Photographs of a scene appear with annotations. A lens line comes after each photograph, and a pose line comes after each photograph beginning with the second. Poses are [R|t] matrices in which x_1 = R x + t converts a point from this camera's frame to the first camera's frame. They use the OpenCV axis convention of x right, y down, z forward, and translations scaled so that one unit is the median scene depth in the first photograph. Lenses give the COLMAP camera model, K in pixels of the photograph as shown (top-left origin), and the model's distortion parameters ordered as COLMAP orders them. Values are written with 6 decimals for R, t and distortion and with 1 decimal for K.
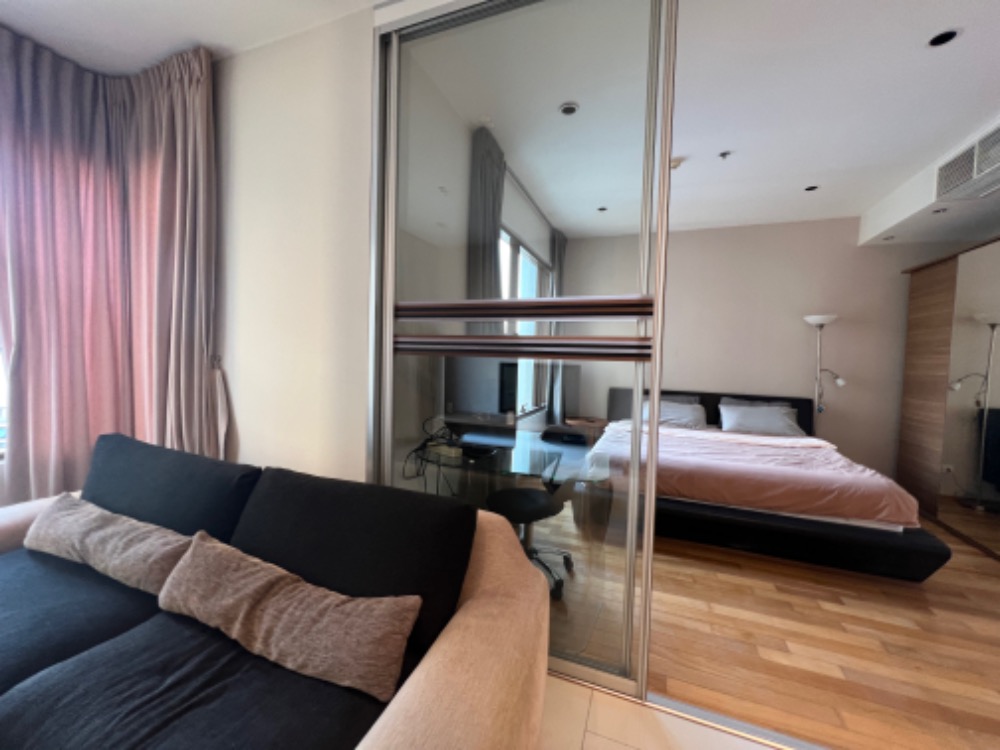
lens RADIAL K [[398.4, 0, 500.0], [0, 398.4, 375.0], [0, 0, 1]] dist [-0.001650, -0.000179]
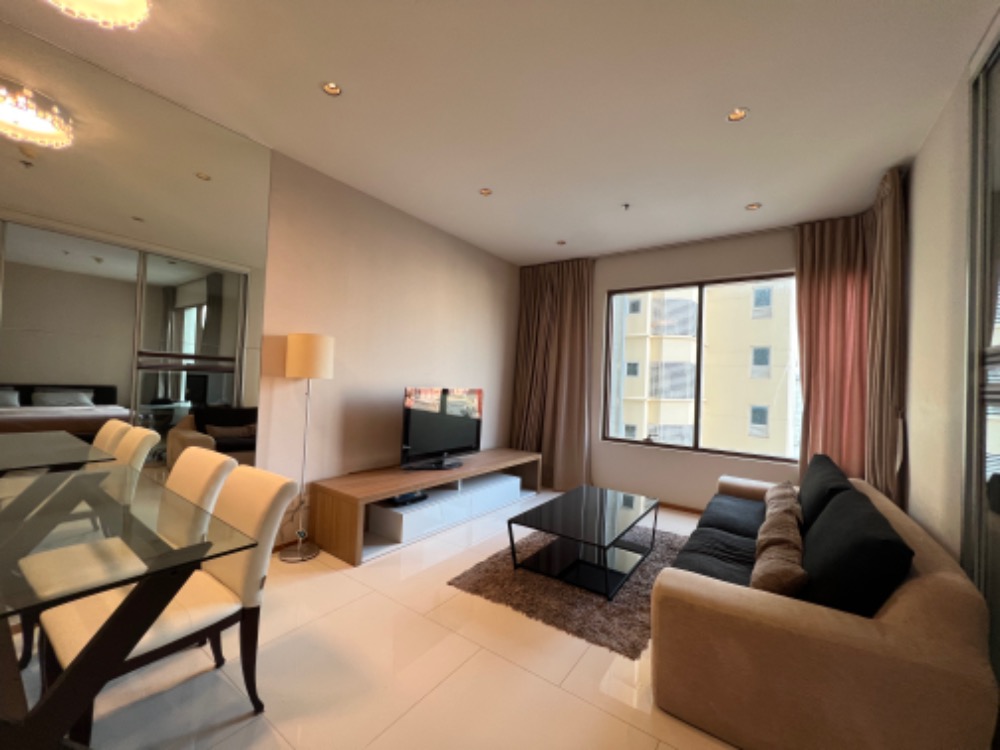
lens RADIAL K [[398.4, 0, 500.0], [0, 398.4, 375.0], [0, 0, 1]] dist [-0.001650, -0.000179]
pose [[-0.247261, -0.056208, -0.967317, 0.760070], [-0.098042, 0.994644, -0.032735, 0.013189], [0.963976, 0.086743, -0.251447, 0.150830]]
